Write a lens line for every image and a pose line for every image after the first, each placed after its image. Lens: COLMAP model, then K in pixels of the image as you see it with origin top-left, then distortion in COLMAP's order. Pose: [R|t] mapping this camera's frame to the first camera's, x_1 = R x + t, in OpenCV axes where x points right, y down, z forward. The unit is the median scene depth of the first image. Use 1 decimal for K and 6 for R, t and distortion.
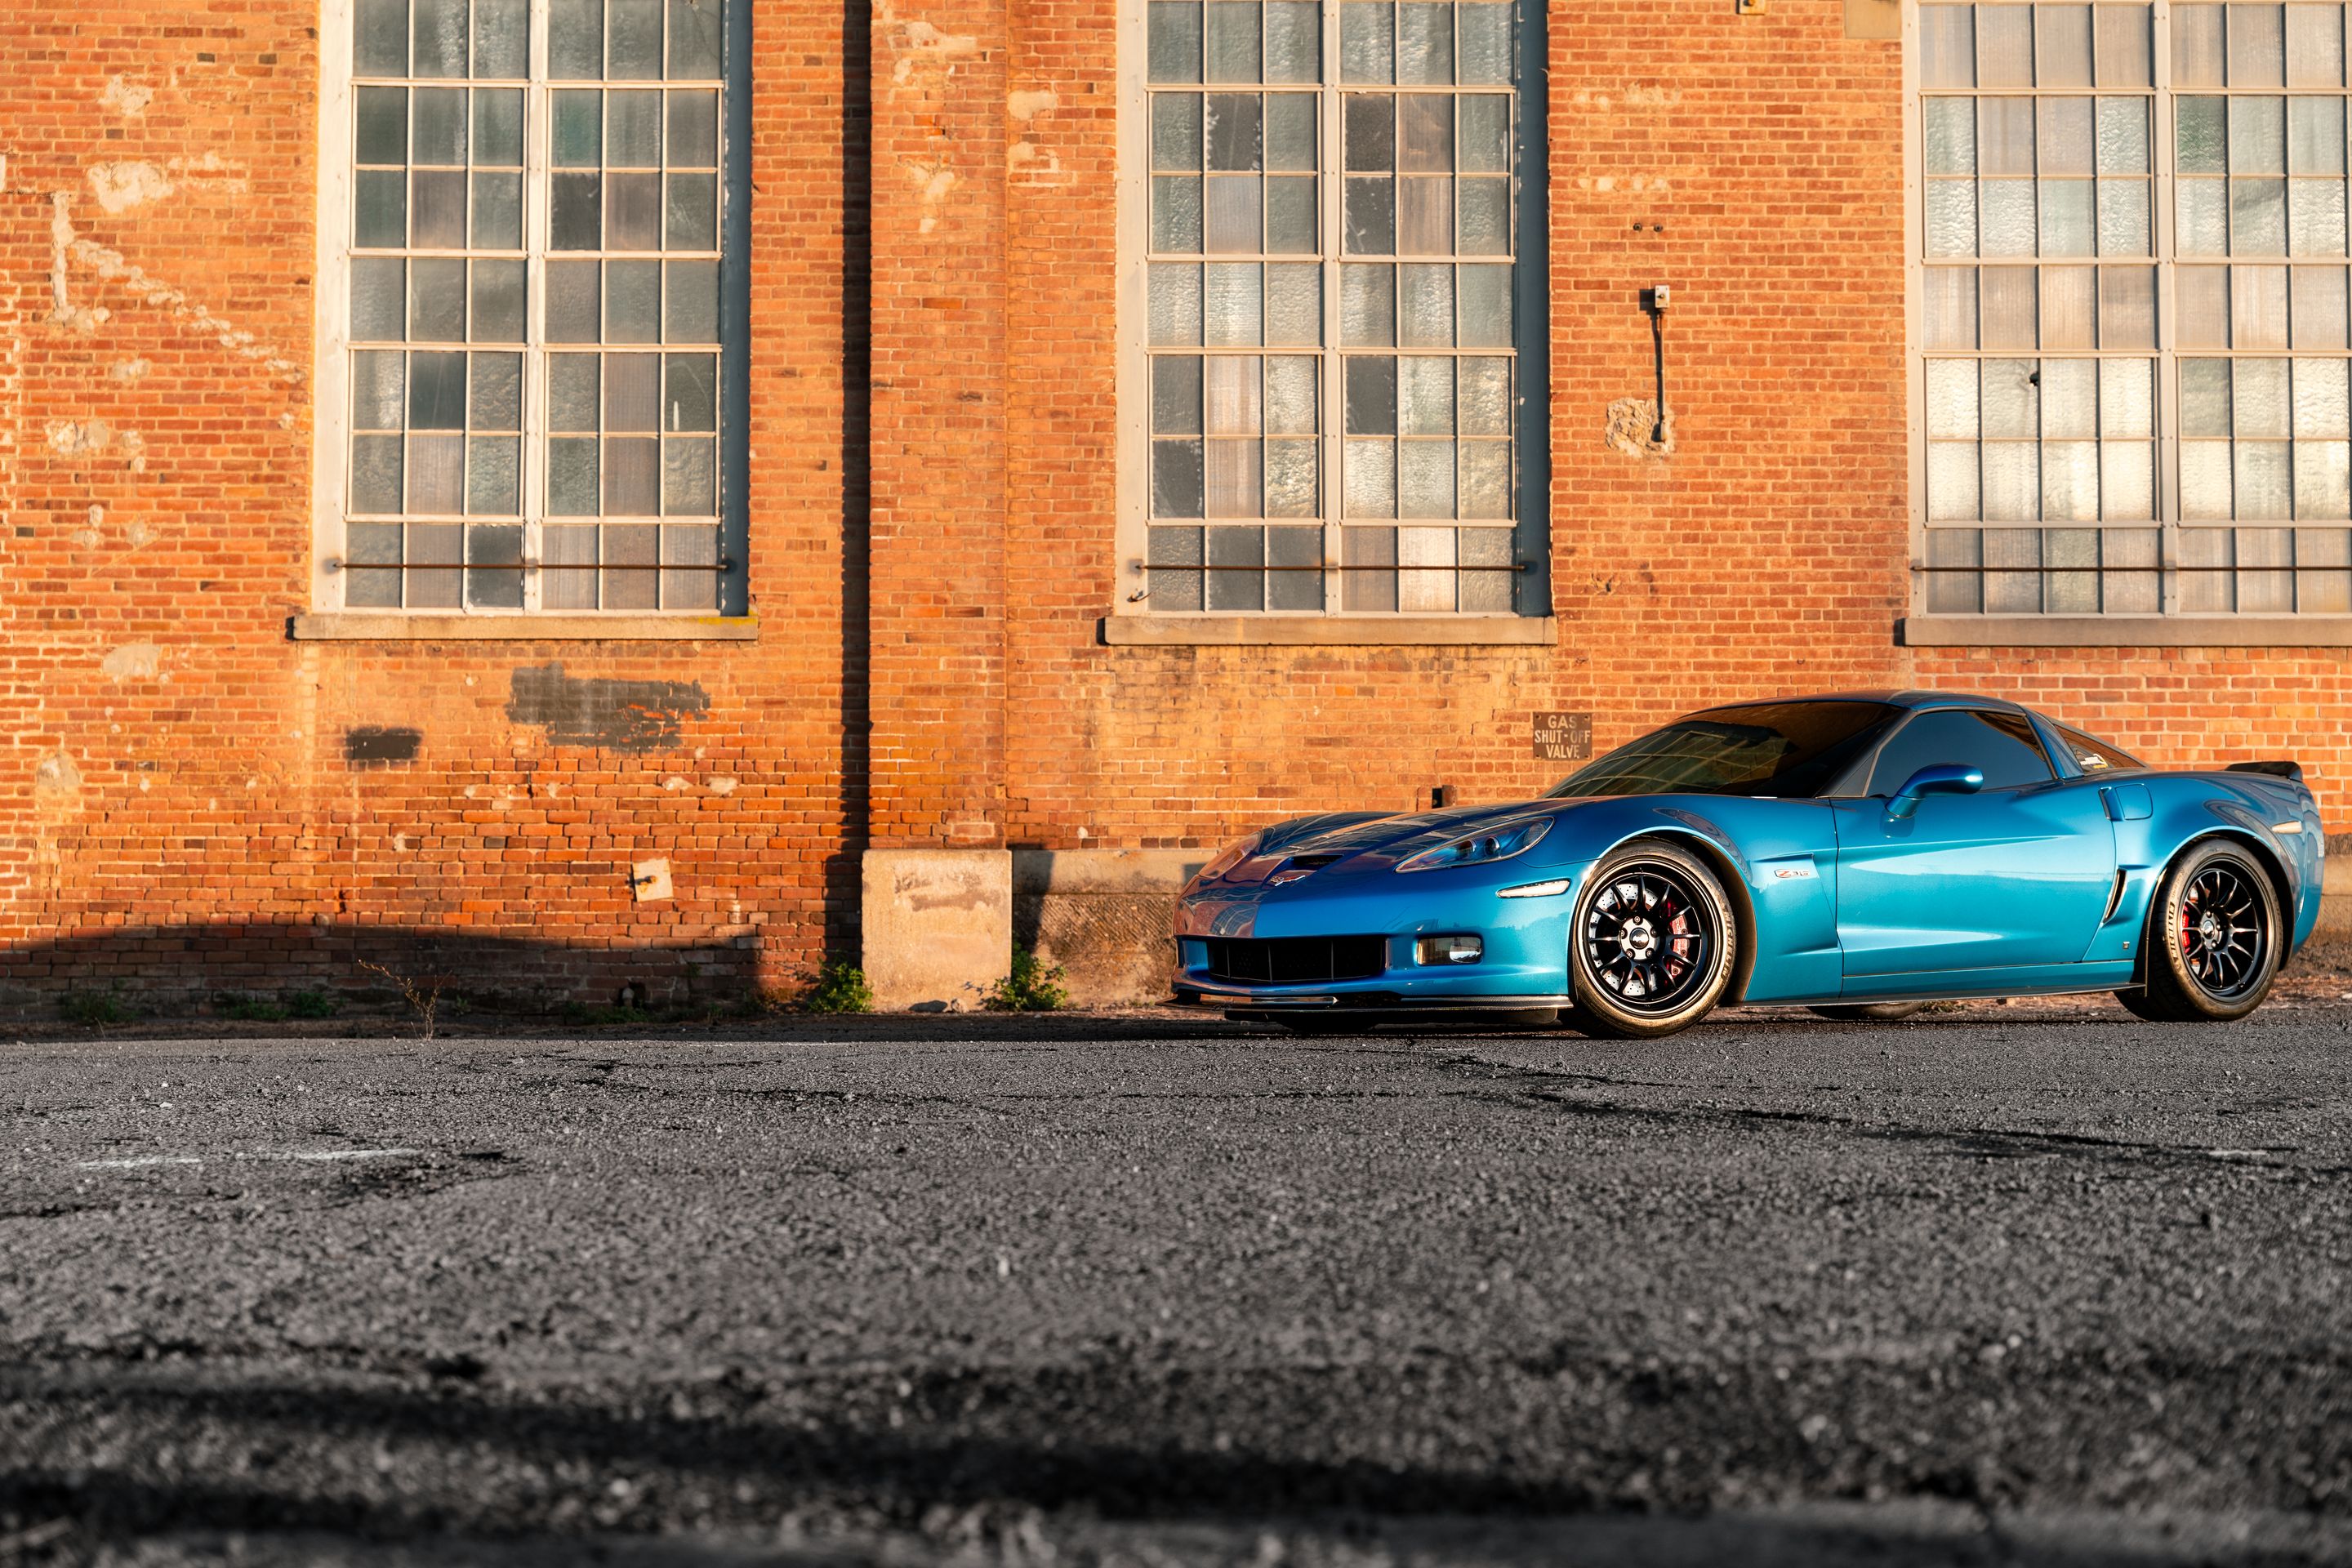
lens RADIAL K [[3343.3, 0, 1204.3], [0, 3343.3, 776.6], [0, 0, 1]] dist [0.026693, 0.029554]
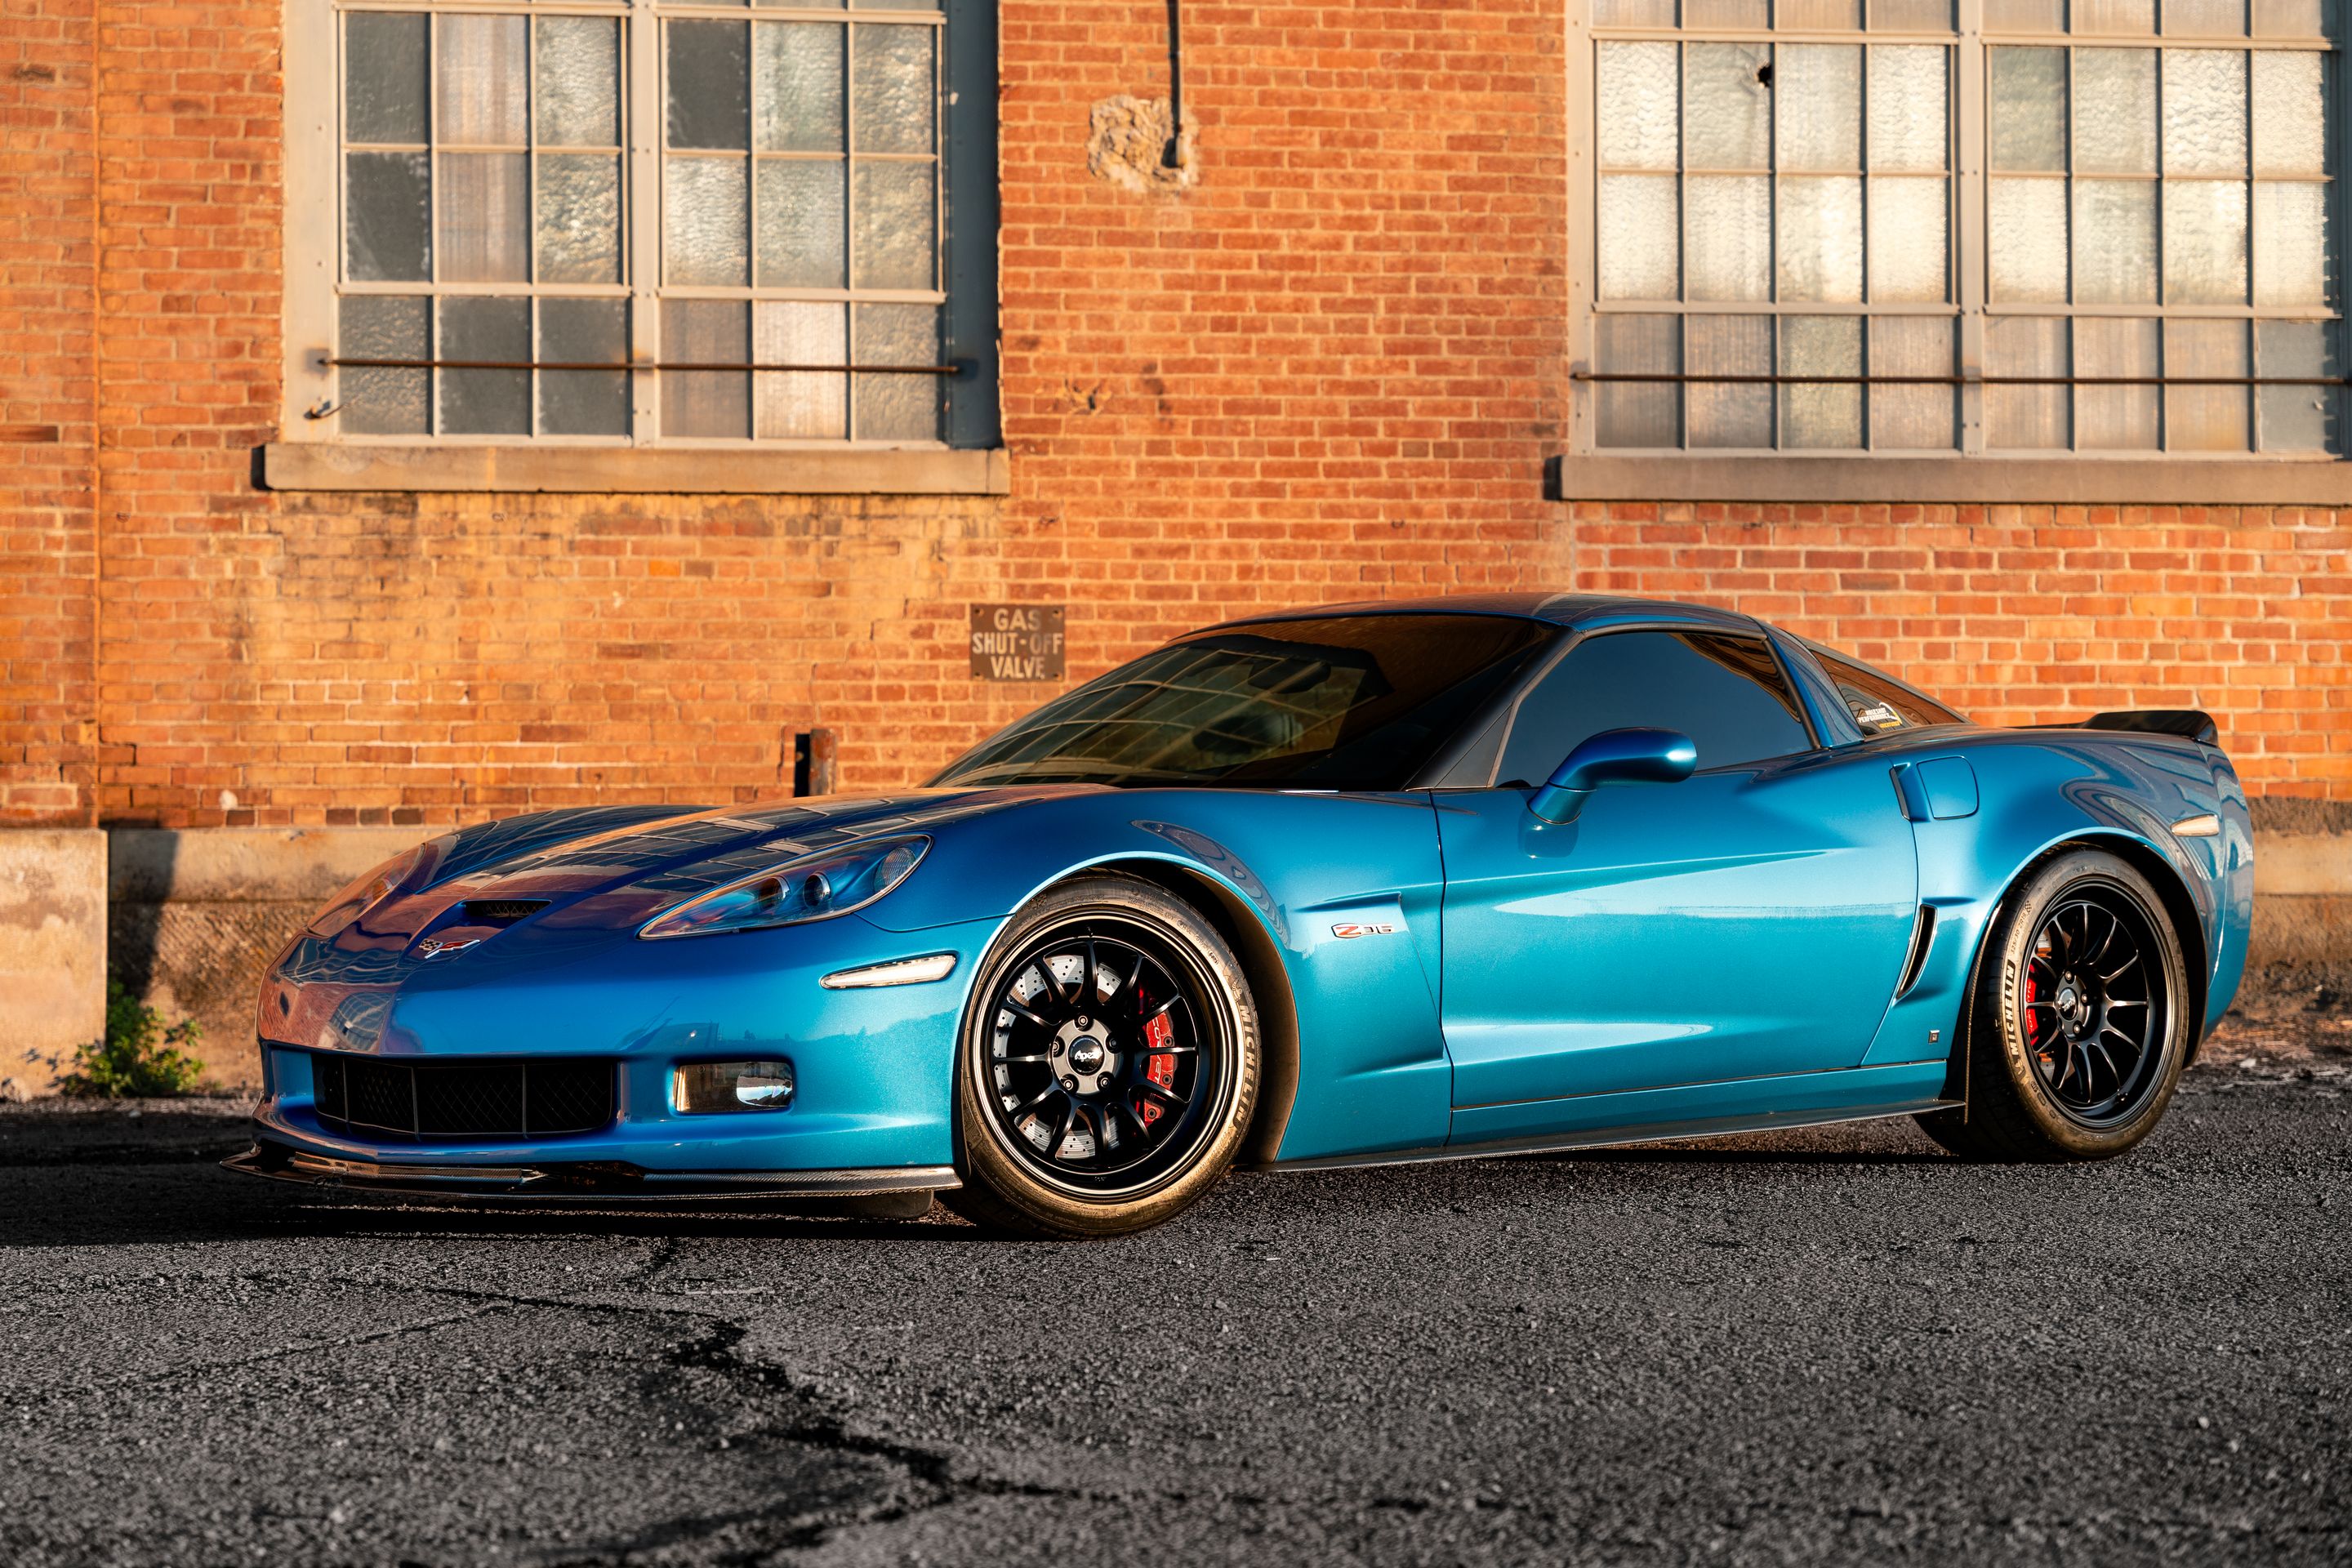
lens RADIAL K [[4626.1, 0, 1119.4], [0, 4626.1, 790.4], [0, 0, 1]] dist [0.054076, 0.066322]
pose [[0.993731, -0.001142, 0.111790, 0.029922], [-0.002273, 0.999535, 0.030419, -0.010815], [-0.111773, -0.030482, 0.993266, 0.145650]]
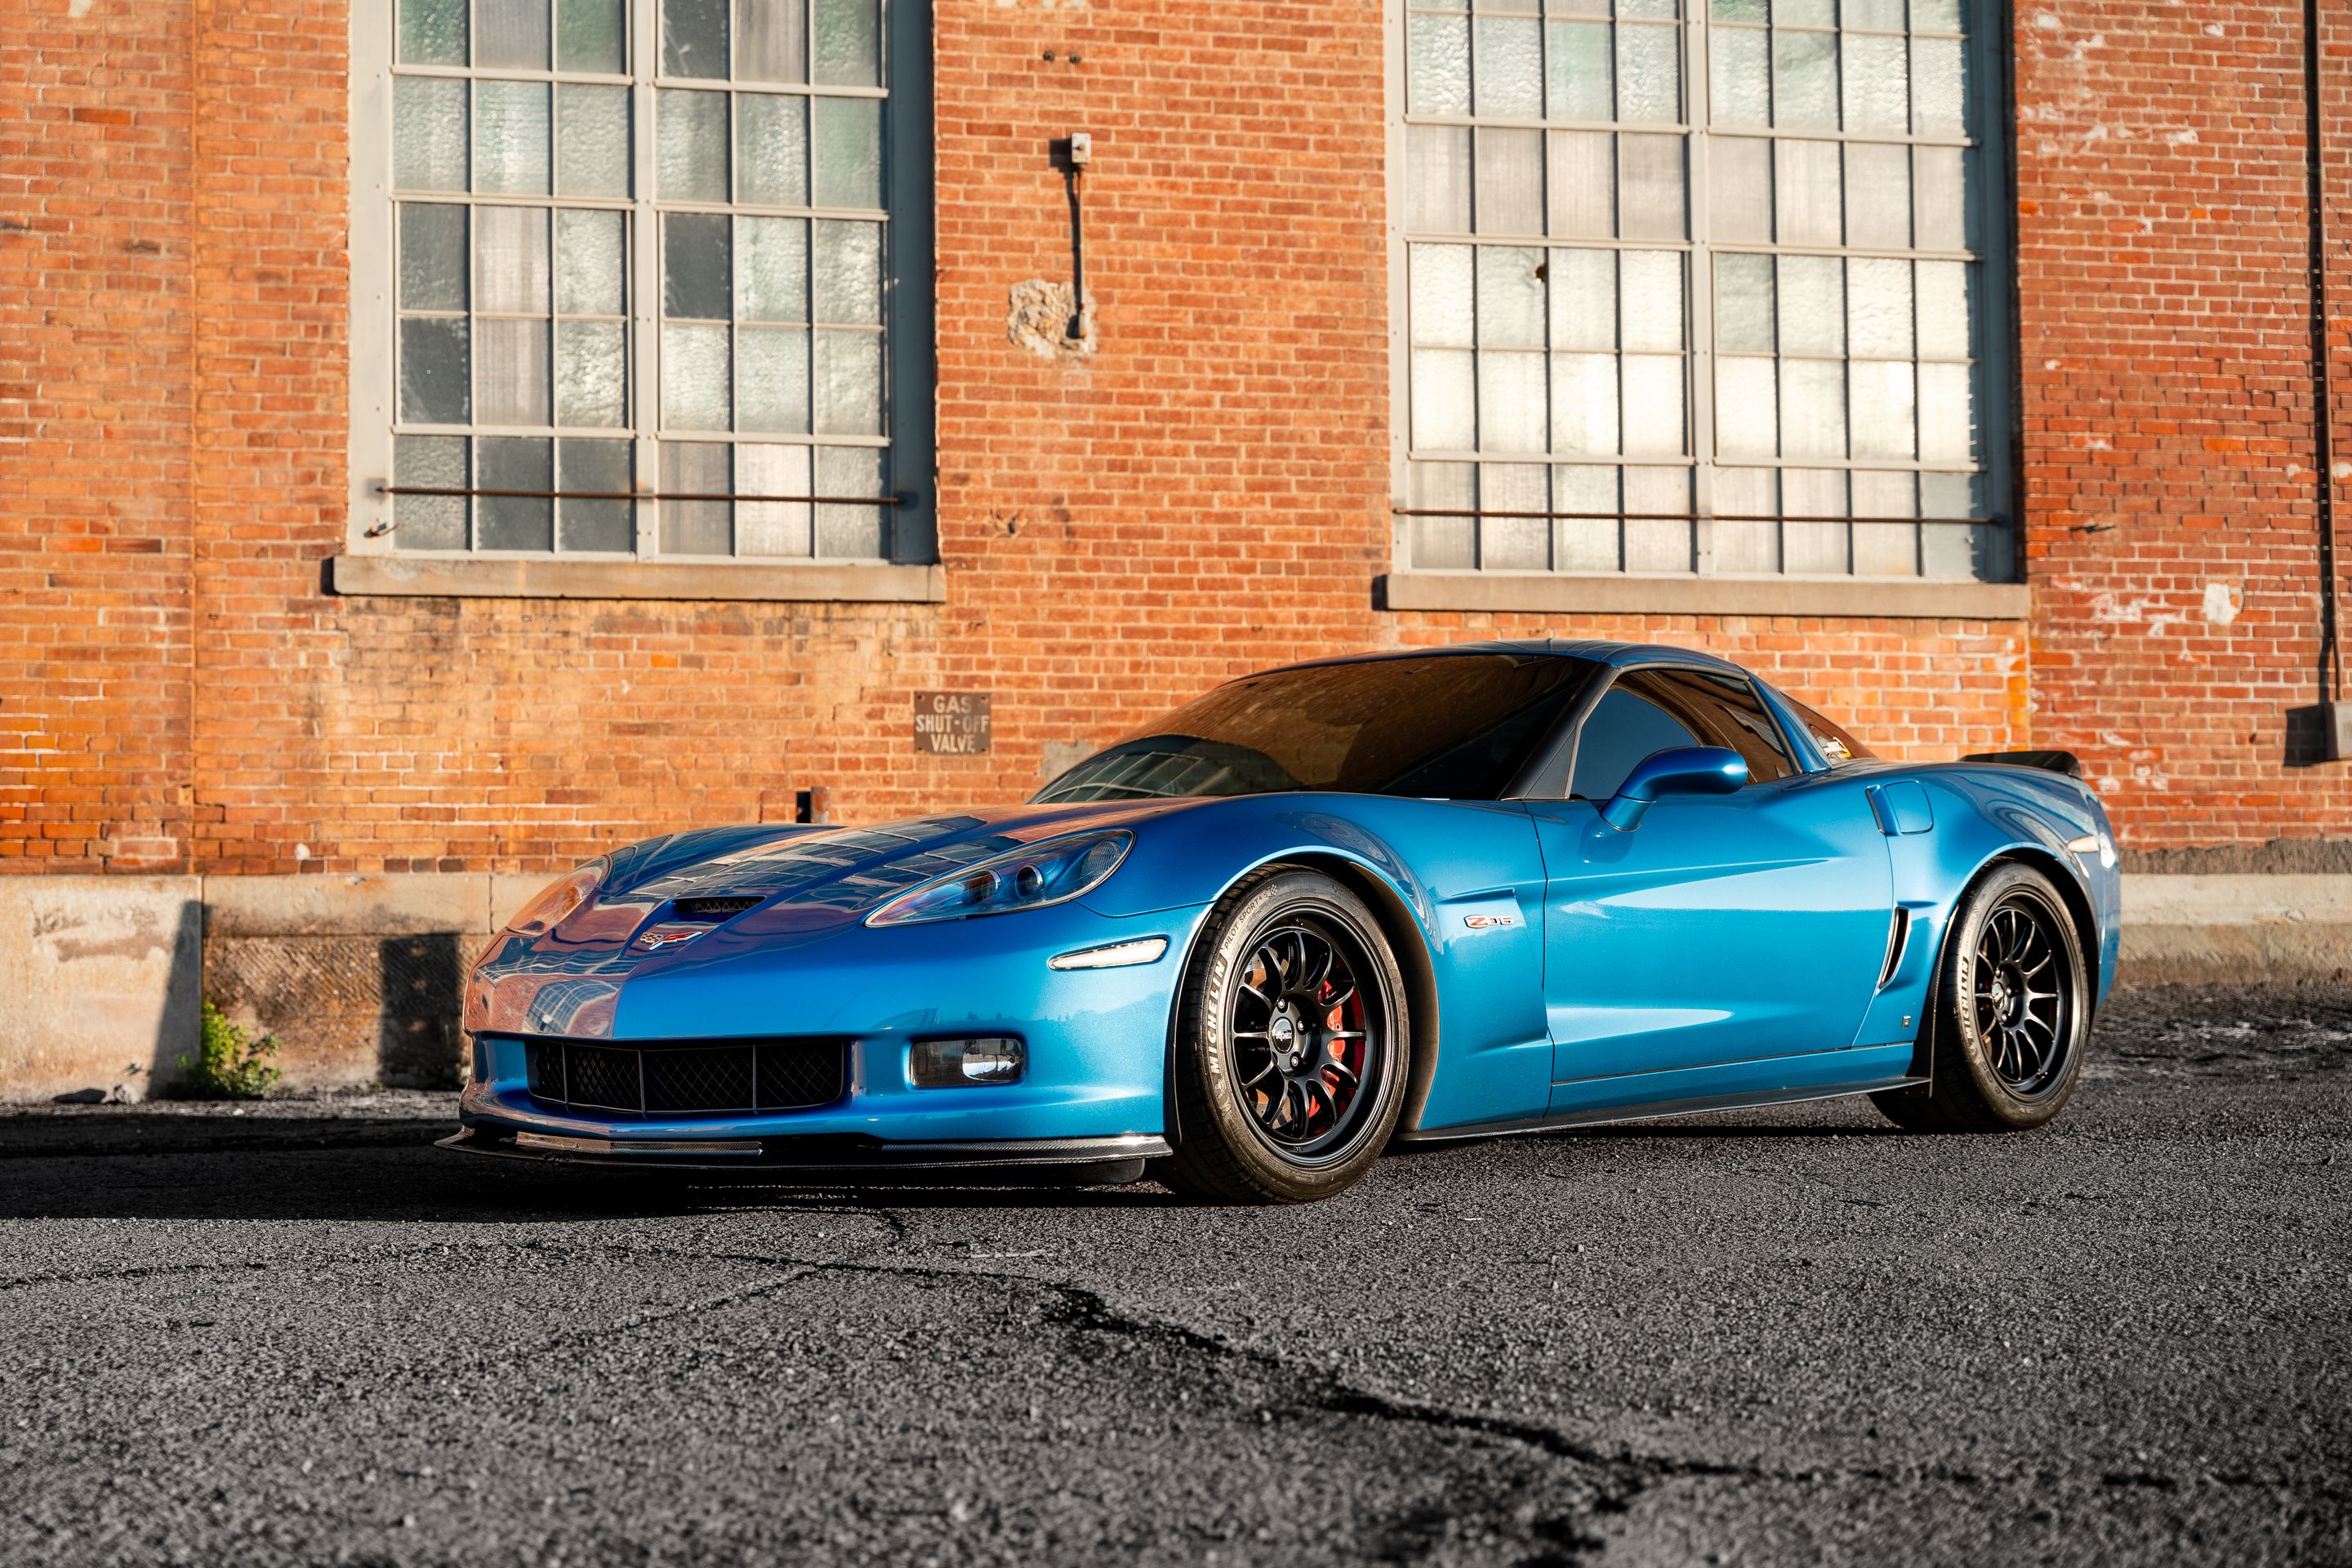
lens RADIAL K [[3368.5, 0, 1059.4], [0, 3368.5, 802.9], [0, 0, 1]] dist [0.031506, -0.048192]
pose [[0.982488, 0.001115, 0.186323, -0.011180], [-0.001924, 0.999989, 0.004164, 0.002730], [-0.186316, -0.004449, 0.982480, 0.245324]]
